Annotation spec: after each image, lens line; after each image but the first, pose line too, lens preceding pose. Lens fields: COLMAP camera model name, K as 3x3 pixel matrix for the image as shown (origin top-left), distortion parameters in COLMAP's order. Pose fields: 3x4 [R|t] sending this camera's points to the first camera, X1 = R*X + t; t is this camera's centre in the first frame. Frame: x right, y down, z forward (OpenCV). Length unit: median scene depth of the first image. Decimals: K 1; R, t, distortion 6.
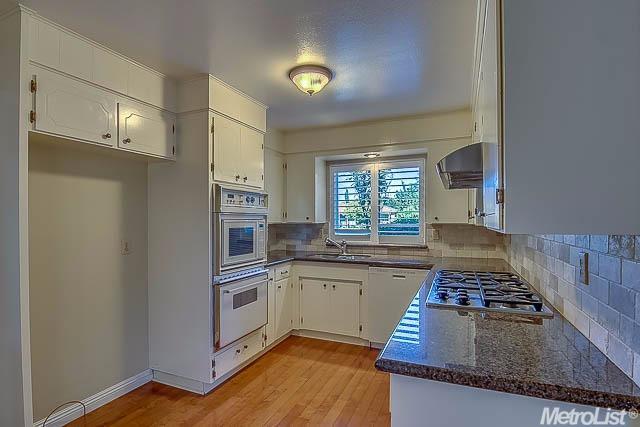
lens RADIAL K [[317.7, 0, 326.5], [0, 317.7, 221.4], [0, 0, 1]] dist [-0.028513, -0.004521]
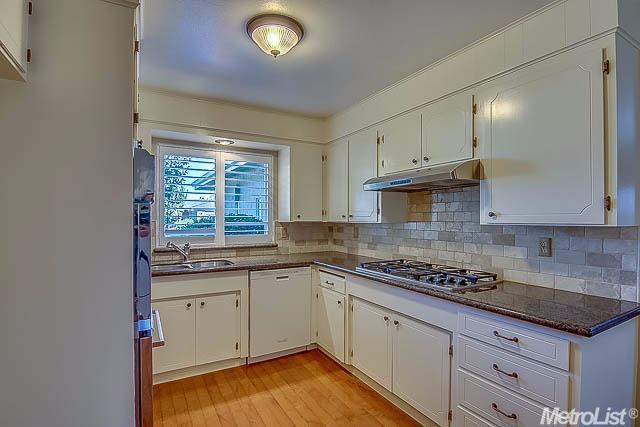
lens RADIAL K [[317.7, 0, 314.7], [0, 317.7, 220.6], [0, 0, 1]] dist [-0.028513, -0.004521]
pose [[0.614602, -0.004305, 0.788826, -0.412653], [0.000287, 0.999986, 0.005234, -0.001388], [-0.788838, -0.002991, 0.614594, 0.308674]]
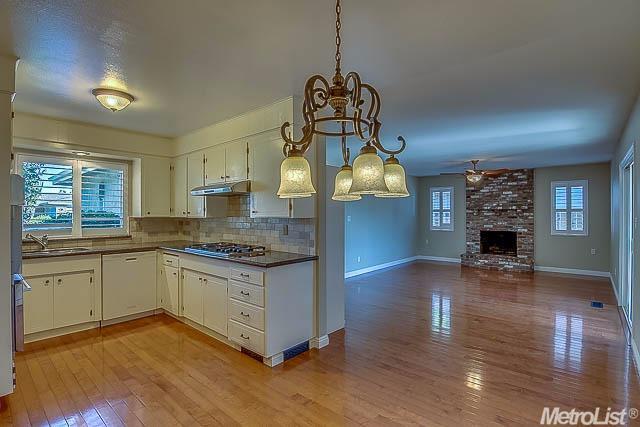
lens RADIAL K [[317.7, 0, 323.7], [0, 317.7, 214.5], [0, 0, 1]] dist [-0.028513, -0.004521]
pose [[0.300197, -0.000459, 0.953877, -0.657570], [0.003671, 0.999993, -0.000674, -0.000082], [-0.953870, 0.003704, 0.300196, -0.092236]]
